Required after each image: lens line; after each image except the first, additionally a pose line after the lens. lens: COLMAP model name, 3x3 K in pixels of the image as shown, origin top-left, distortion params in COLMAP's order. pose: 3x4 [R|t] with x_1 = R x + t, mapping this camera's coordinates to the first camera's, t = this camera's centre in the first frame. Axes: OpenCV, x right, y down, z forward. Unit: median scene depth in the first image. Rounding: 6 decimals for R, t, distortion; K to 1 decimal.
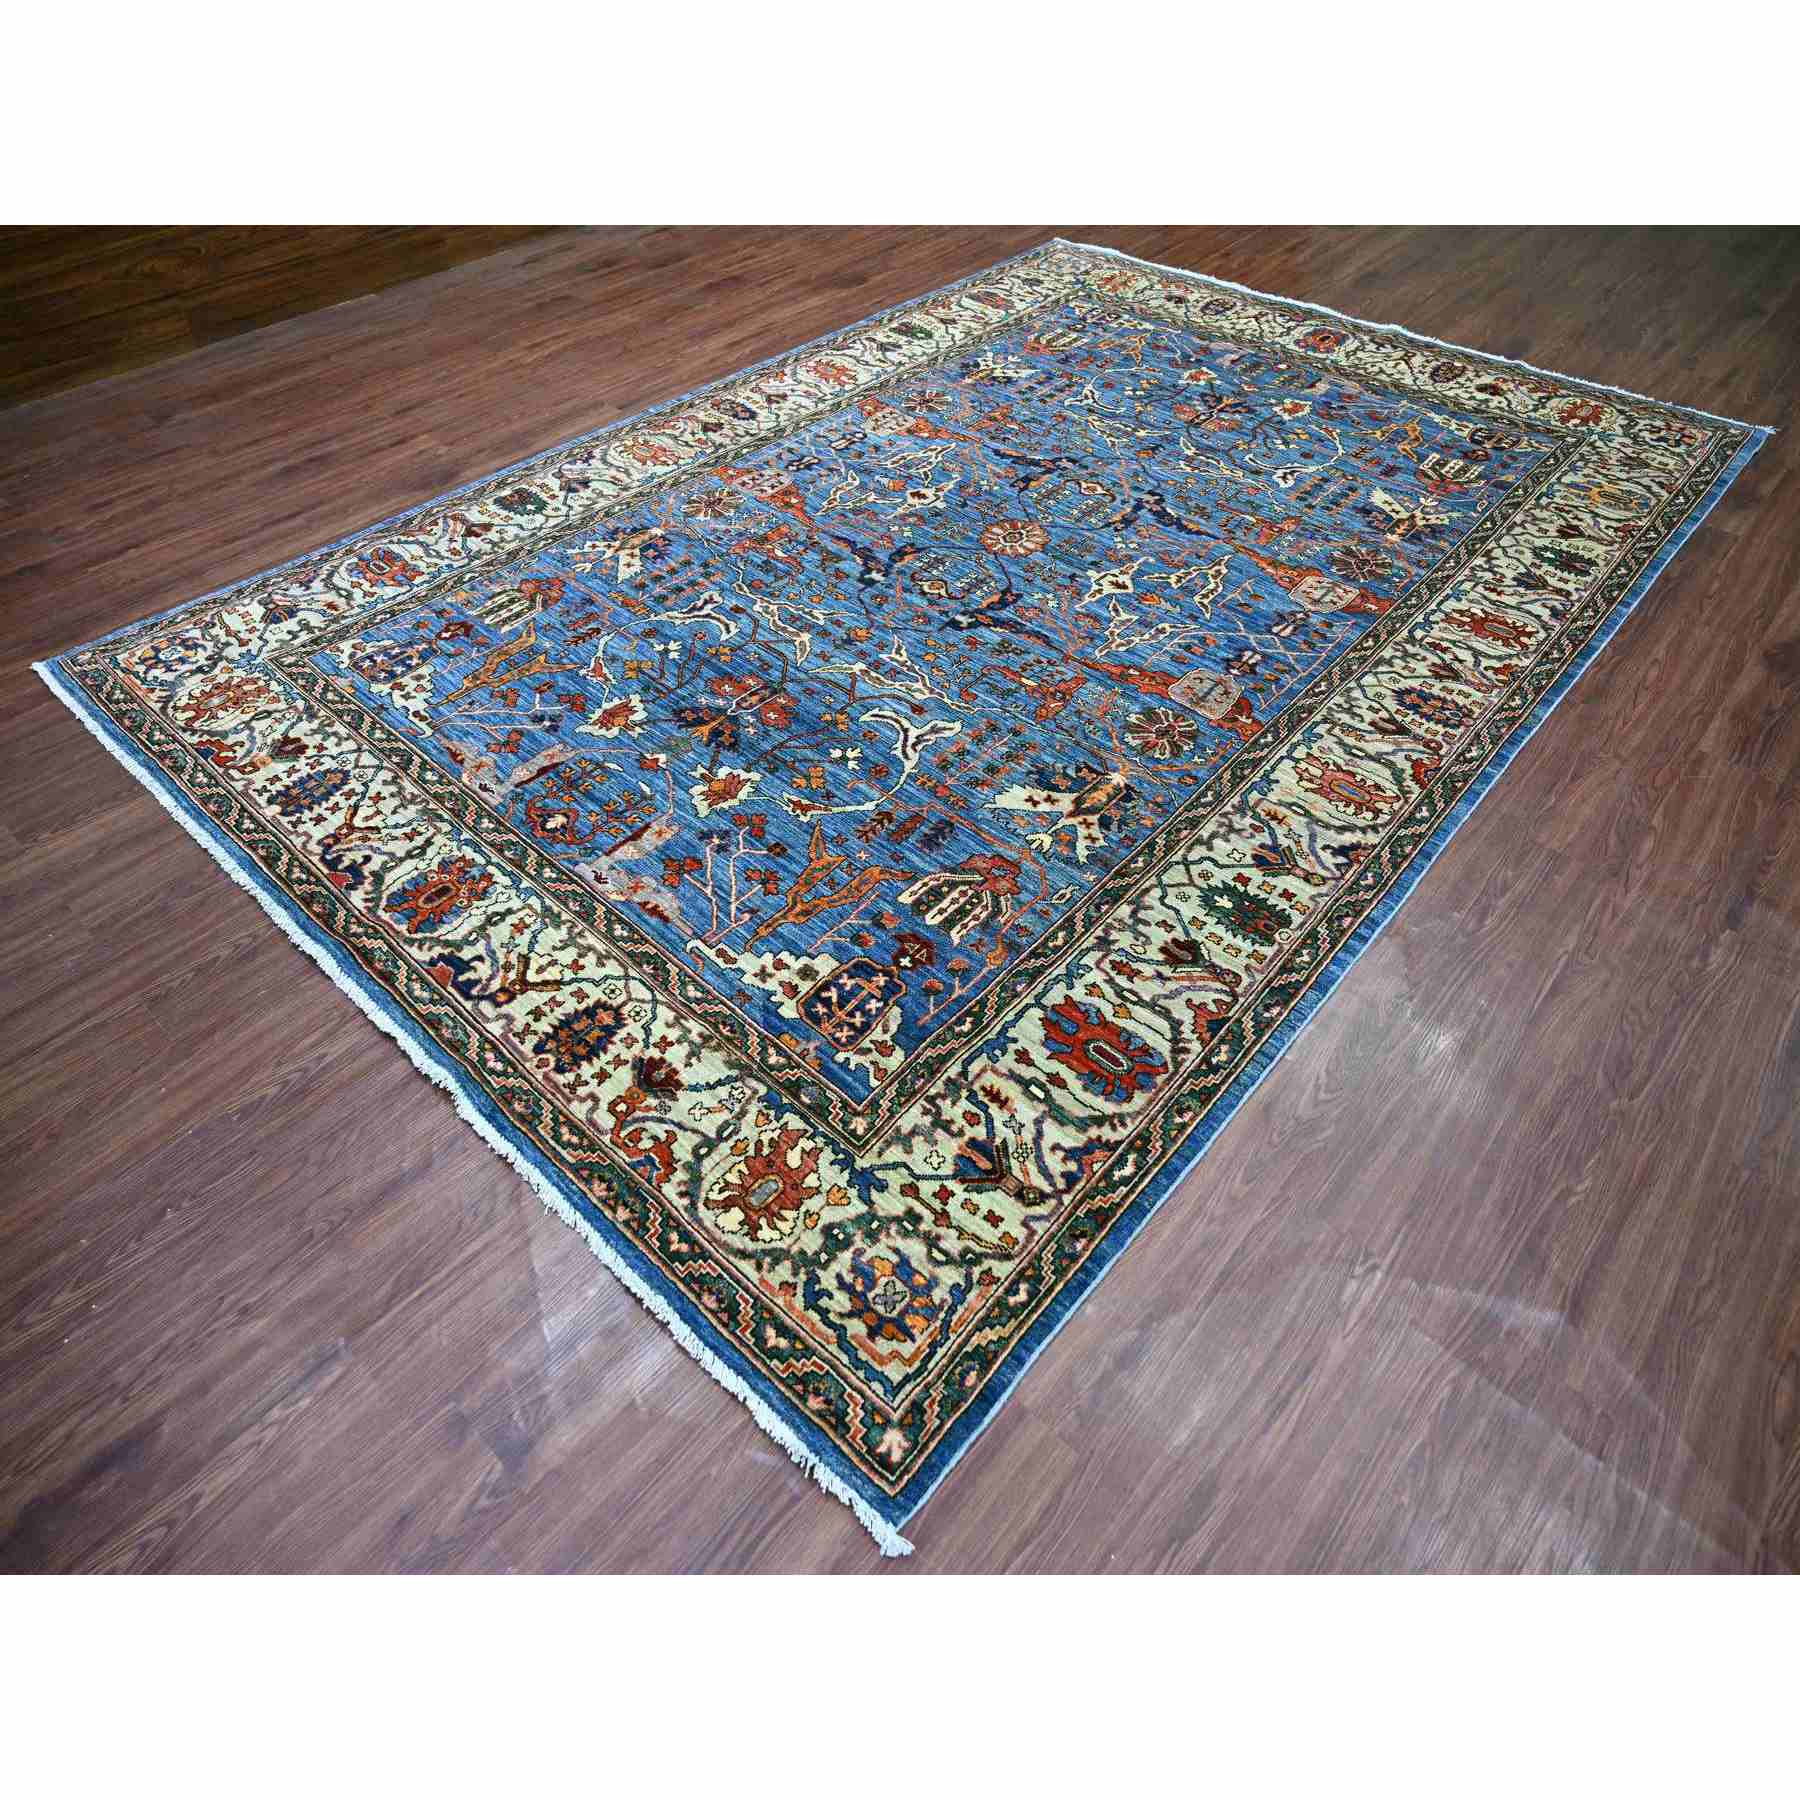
lens RADIAL K [[1082.4, 0, 900.0], [0, 1082.4, 900.0], [0, 0, 1]] dist [-0.011142, 0.002875]
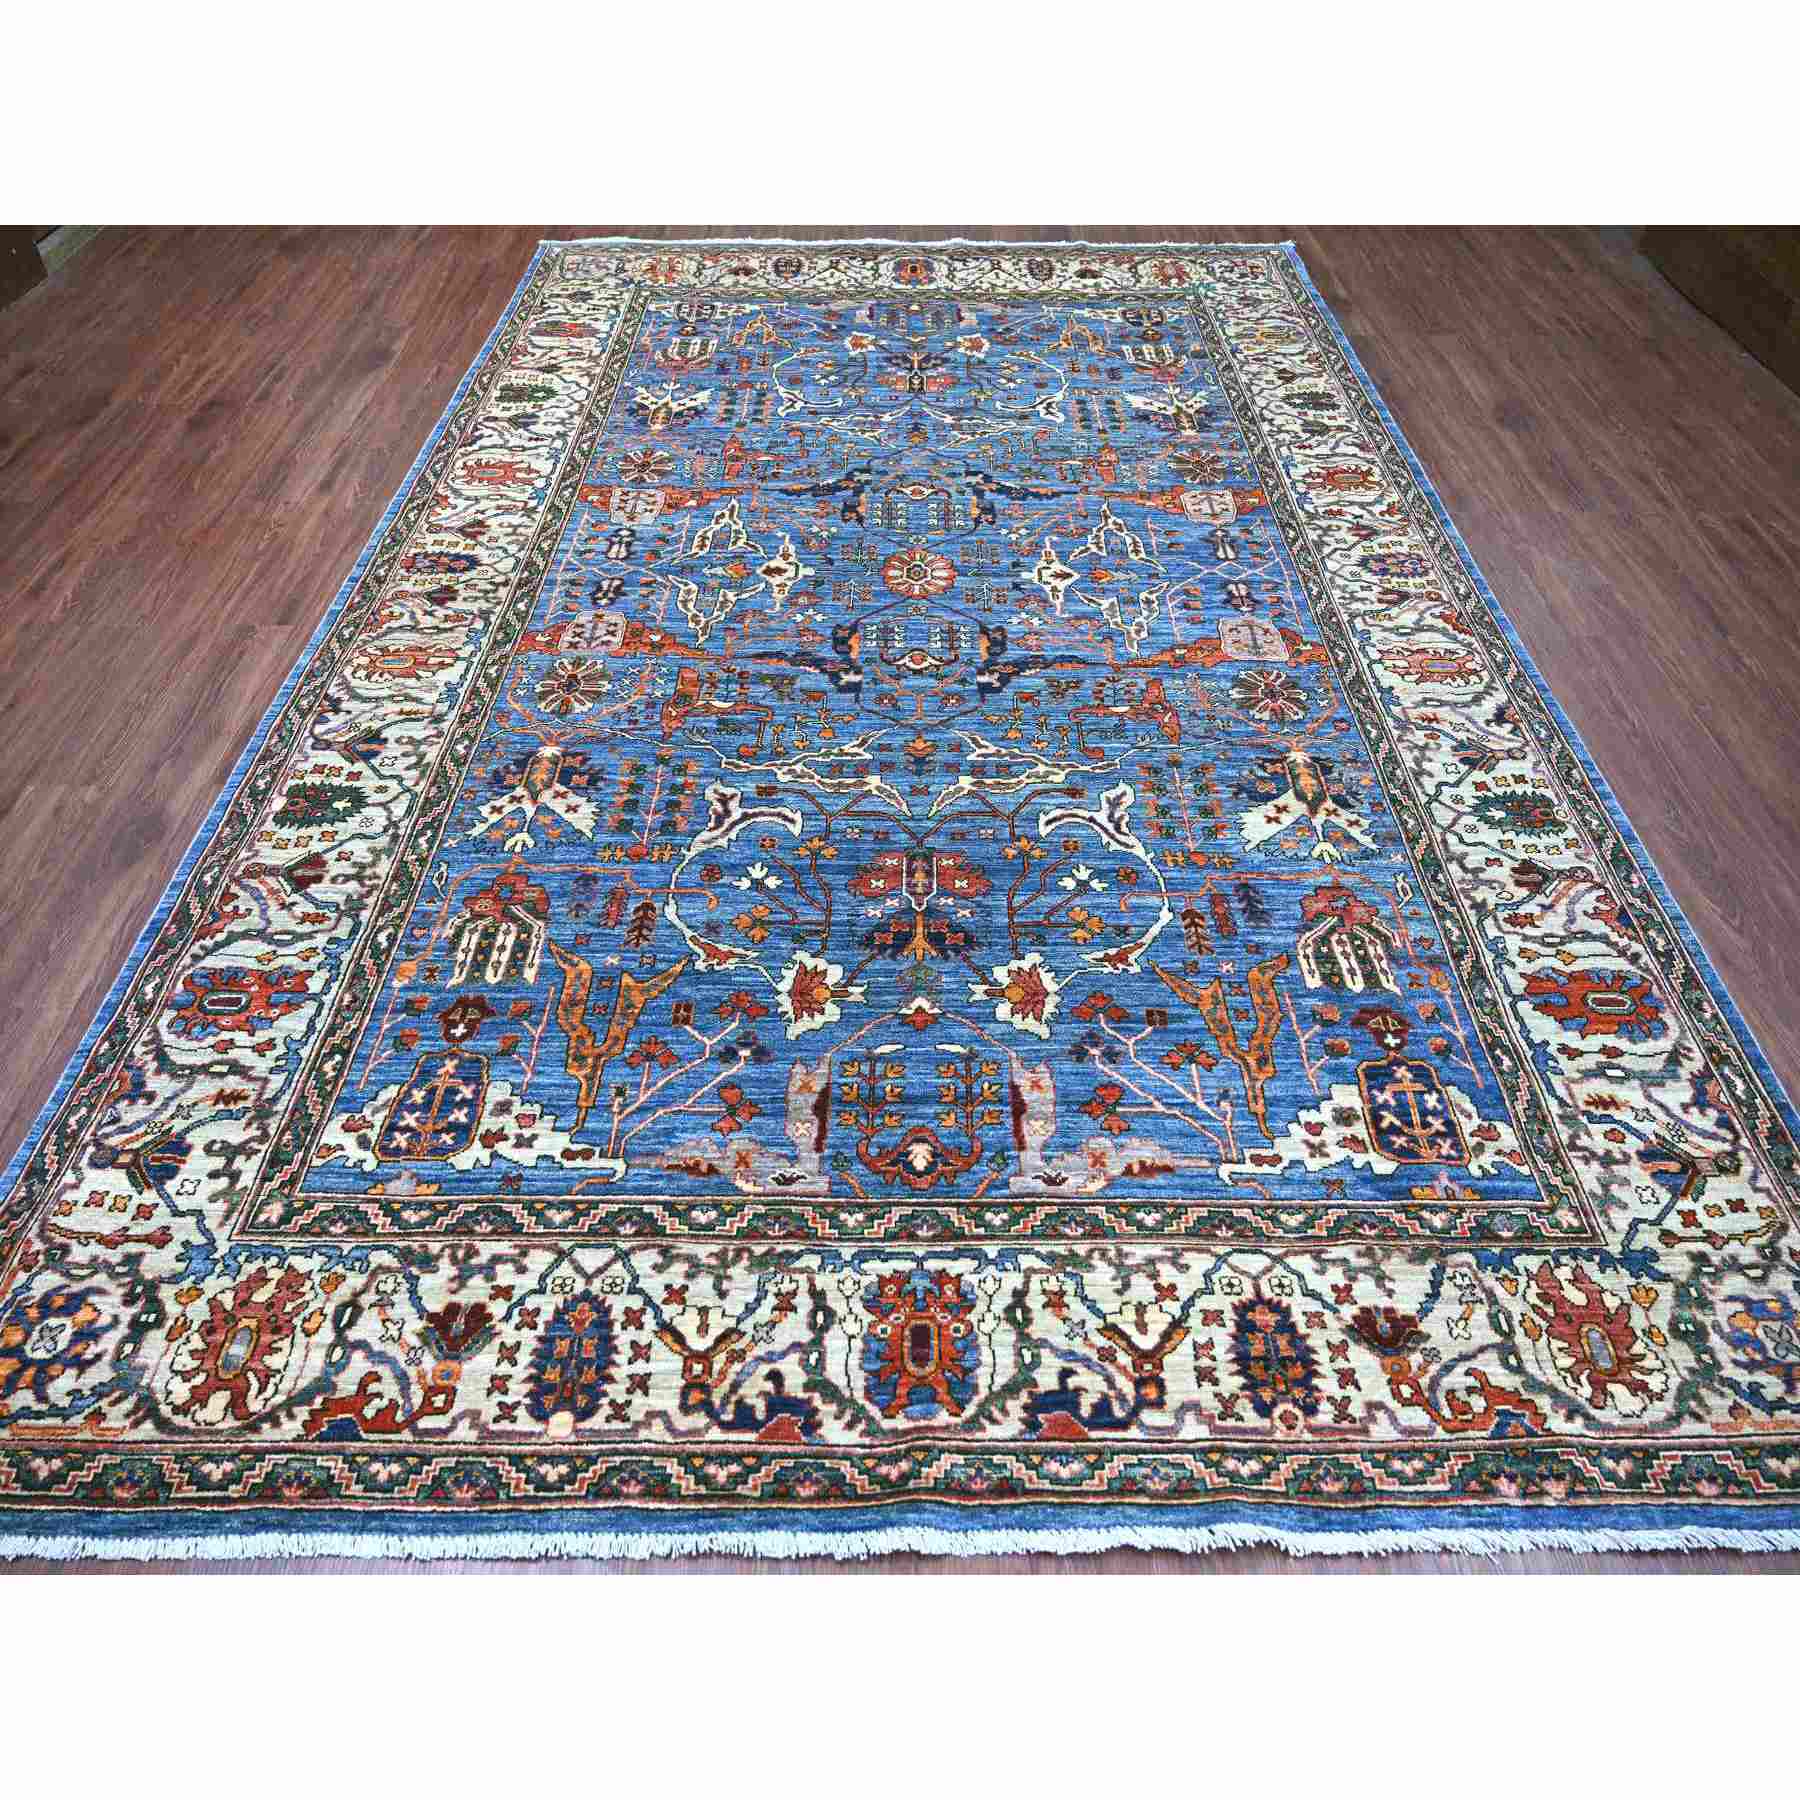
lens RADIAL K [[1082.4, 0, 900.0], [0, 1082.4, 900.0], [0, 0, 1]] dist [-0.011142, 0.002875]
pose [[0.742496, -0.509478, 0.434892, -0.544978], [0.491563, 0.855465, 0.162930, -0.337239], [-0.455044, 0.092803, 0.885620, 0.338271]]
